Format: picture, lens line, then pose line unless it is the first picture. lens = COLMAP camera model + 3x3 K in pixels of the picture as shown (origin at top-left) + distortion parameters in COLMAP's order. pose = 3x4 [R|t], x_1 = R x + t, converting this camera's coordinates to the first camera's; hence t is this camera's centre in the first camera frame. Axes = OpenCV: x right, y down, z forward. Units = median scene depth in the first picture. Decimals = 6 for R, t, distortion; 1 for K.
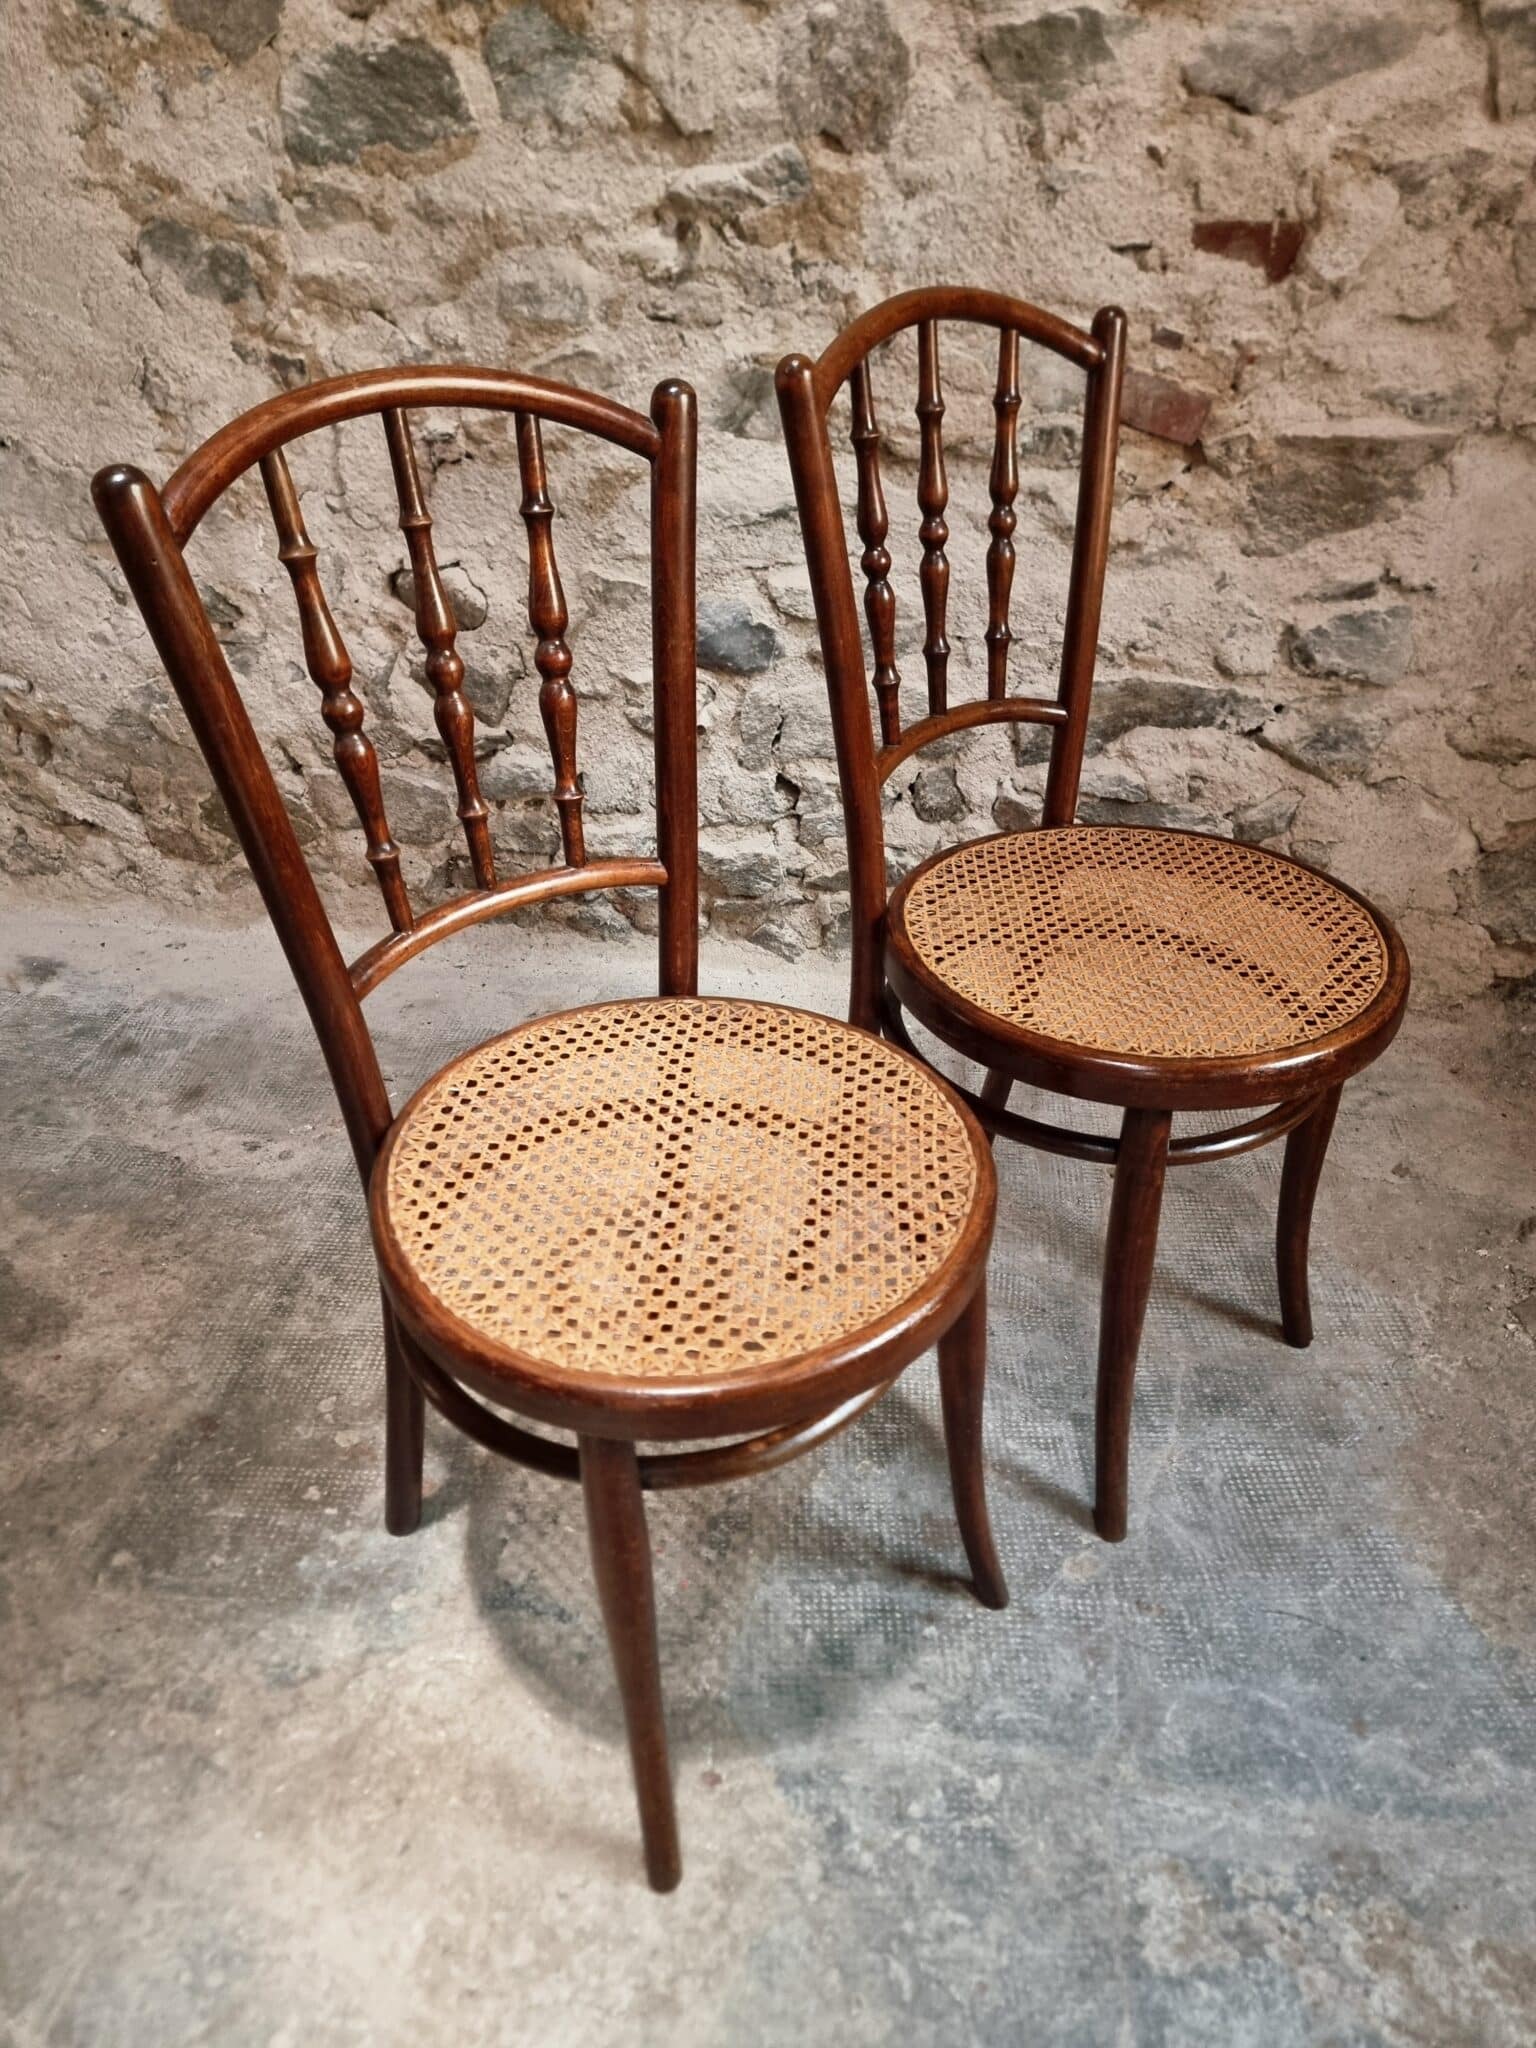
lens RADIAL K [[1440.6, 0, 752.4], [0, 1440.6, 1044.1], [0, 0, 1]] dist [0.068820, -0.071343]
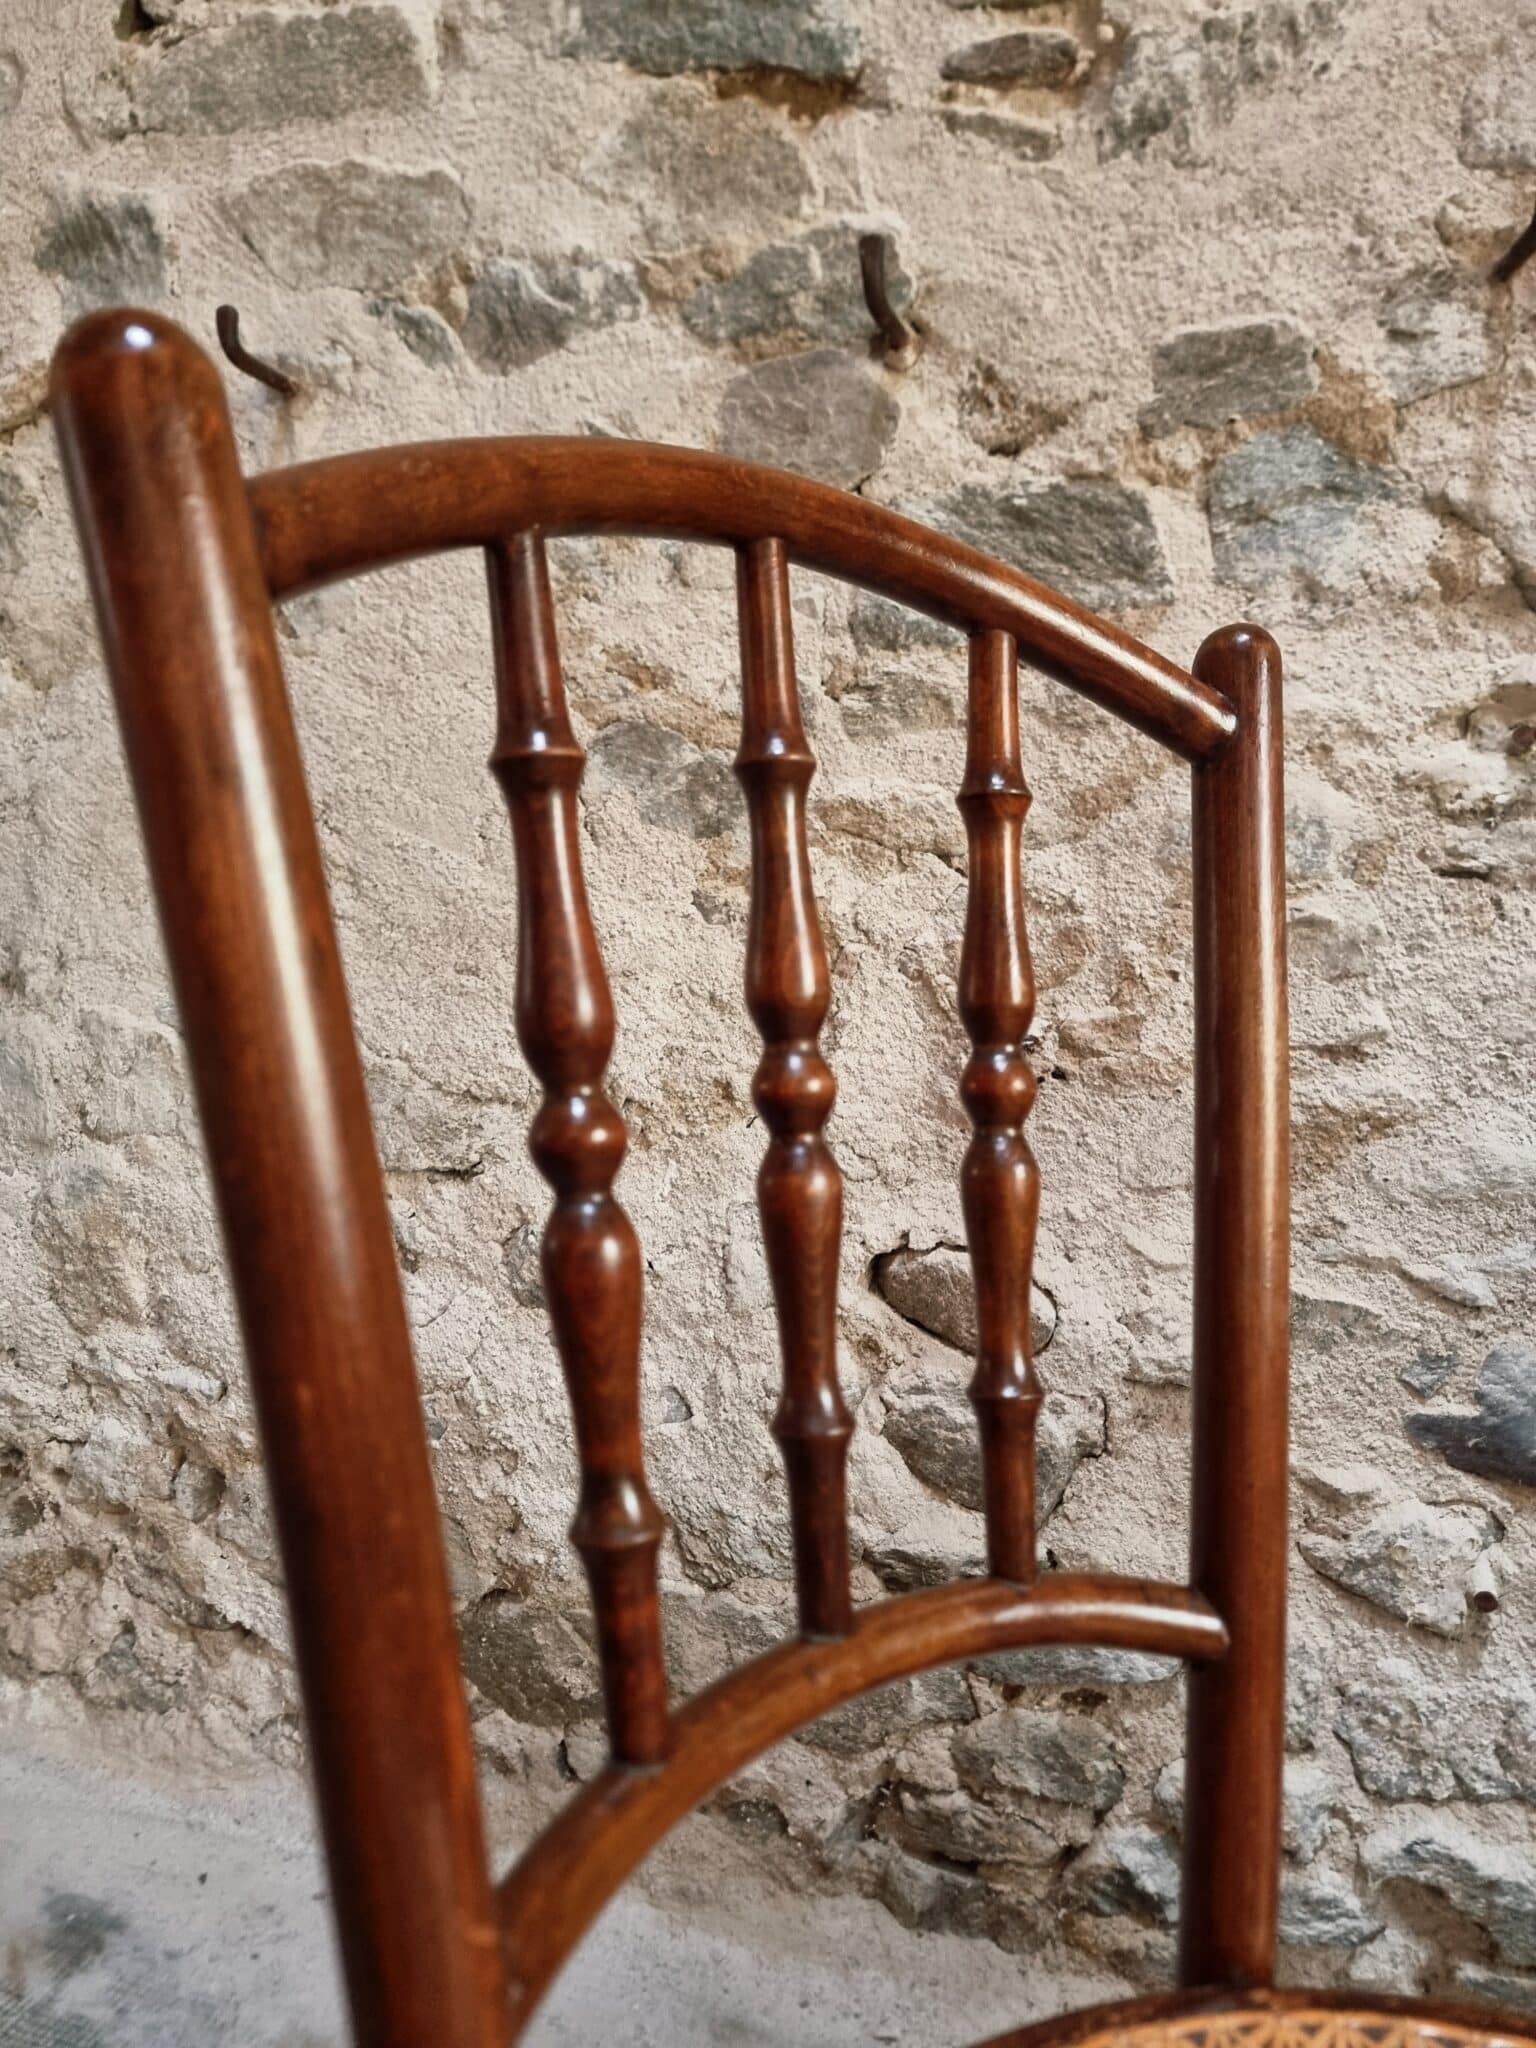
lens RADIAL K [[1451.1, 0, 747.3], [0, 1451.1, 1022.5], [0, 0, 1]] dist [0.067121, -0.071369]
pose [[0.992296, 0.067607, -0.103815, -0.292000], [-0.109530, 0.870322, -0.480150, -0.141670], [0.057891, 0.487821, 0.871022, 0.528876]]
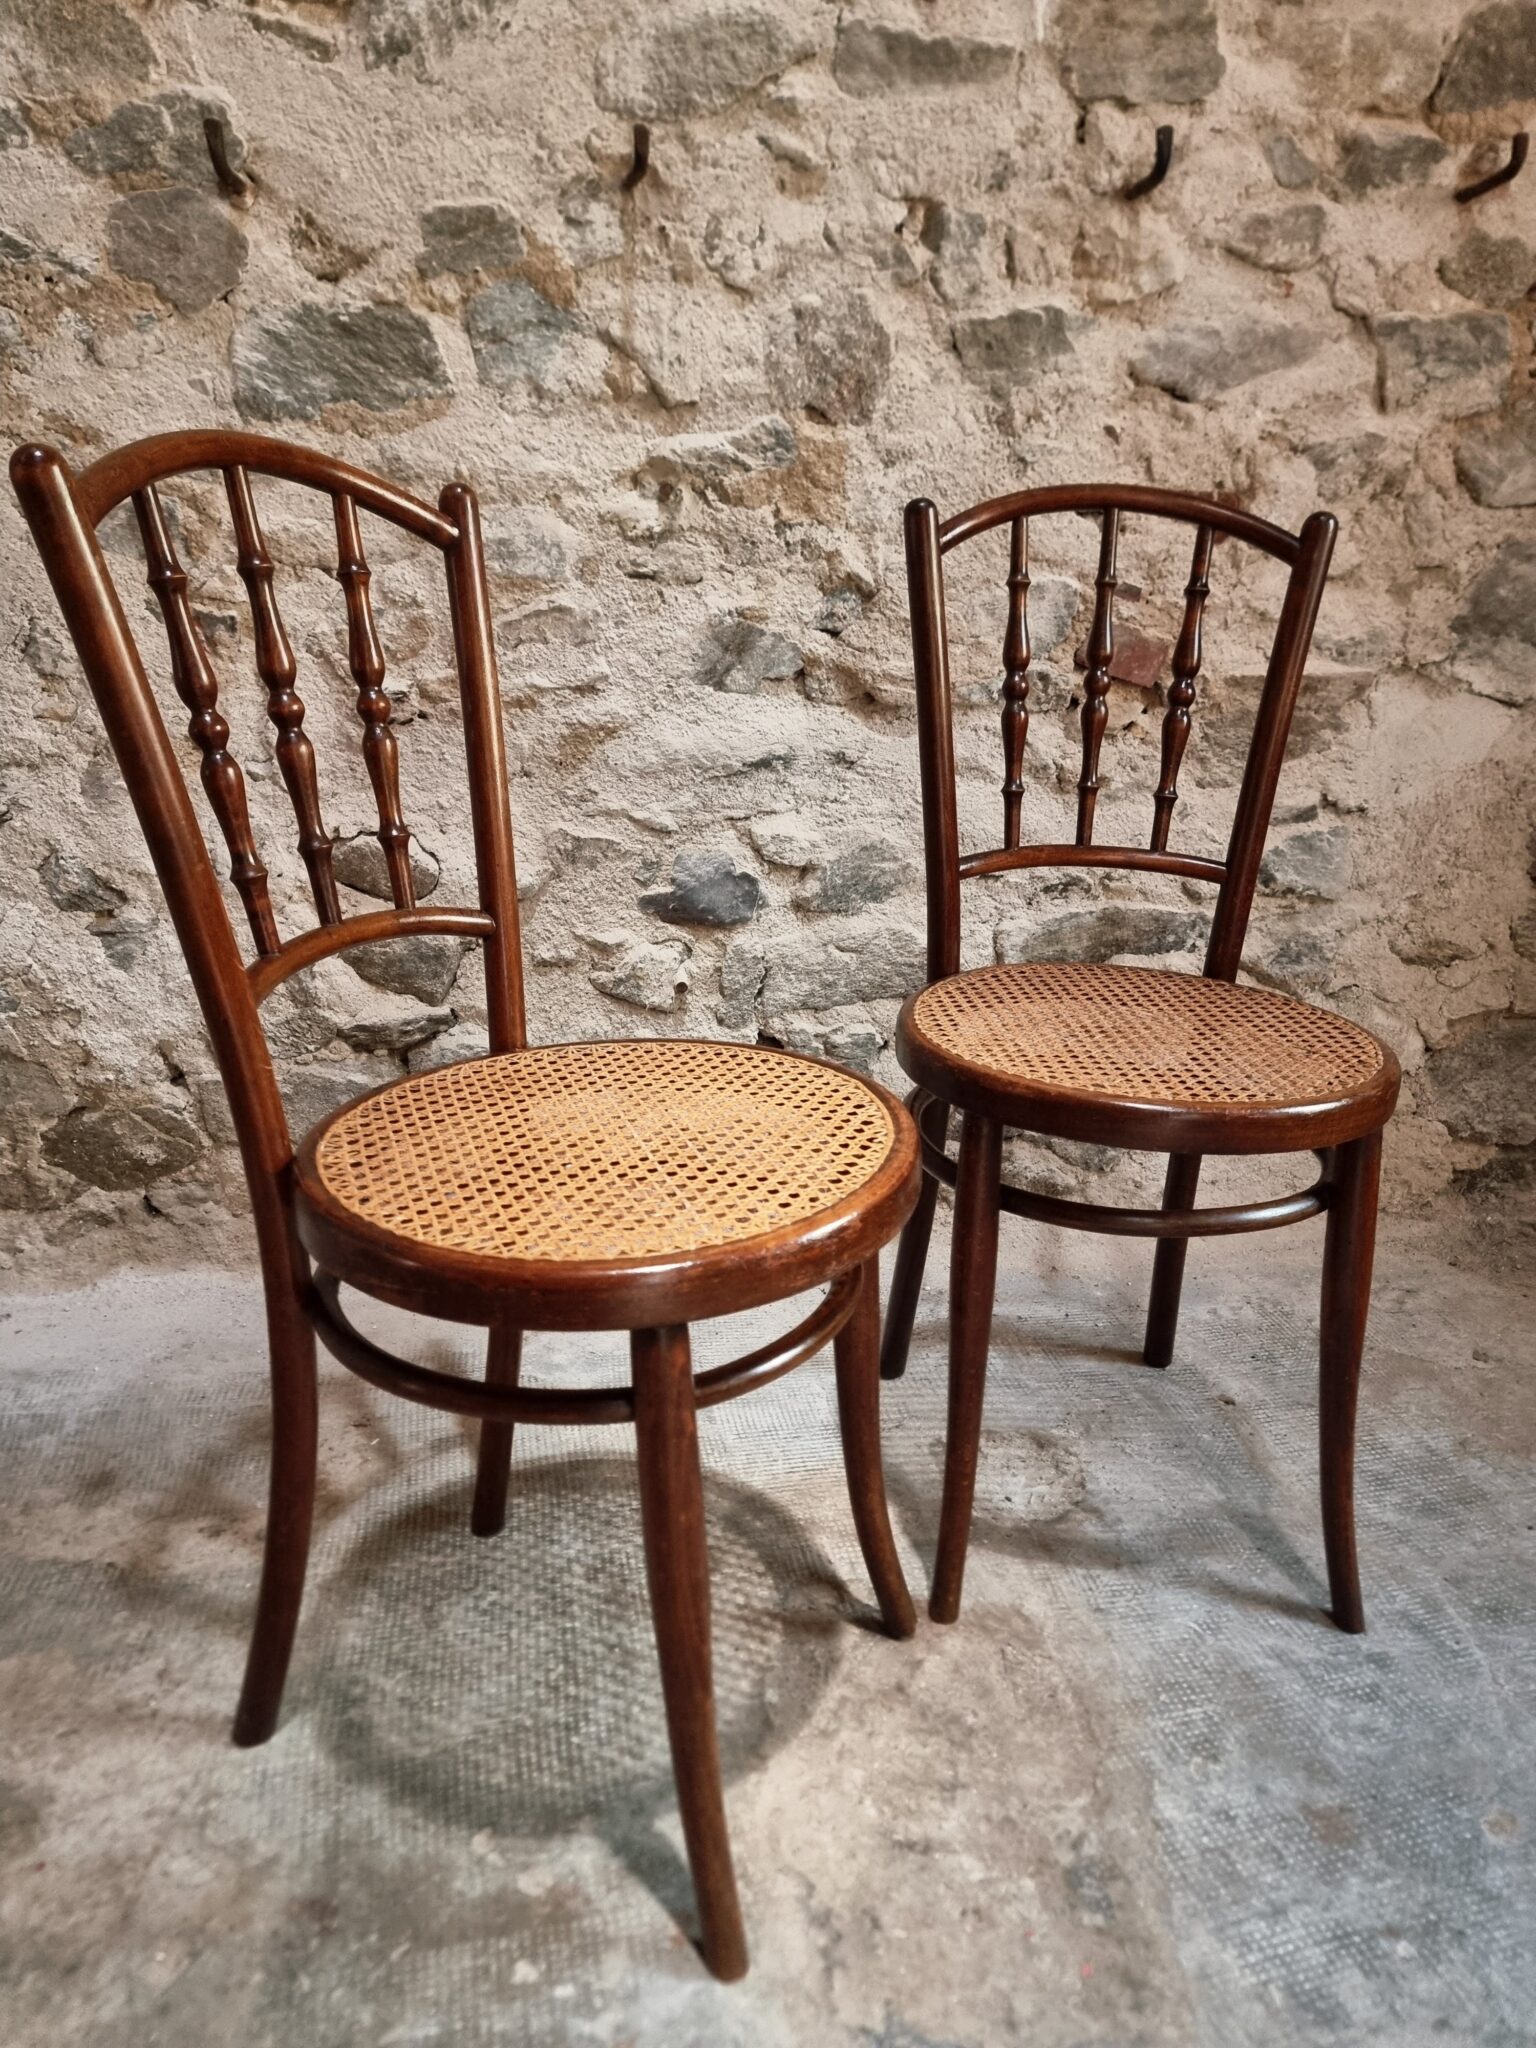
lens RADIAL K [[1440.6, 0, 752.4], [0, 1440.6, 1044.1], [0, 0, 1]] dist [0.068820, -0.071343]
pose [[0.954930, -0.069308, 0.288626, -0.308670], [0.144123, 0.958311, -0.246717, 0.060794], [-0.259494, 0.277195, 0.925109, 0.169166]]
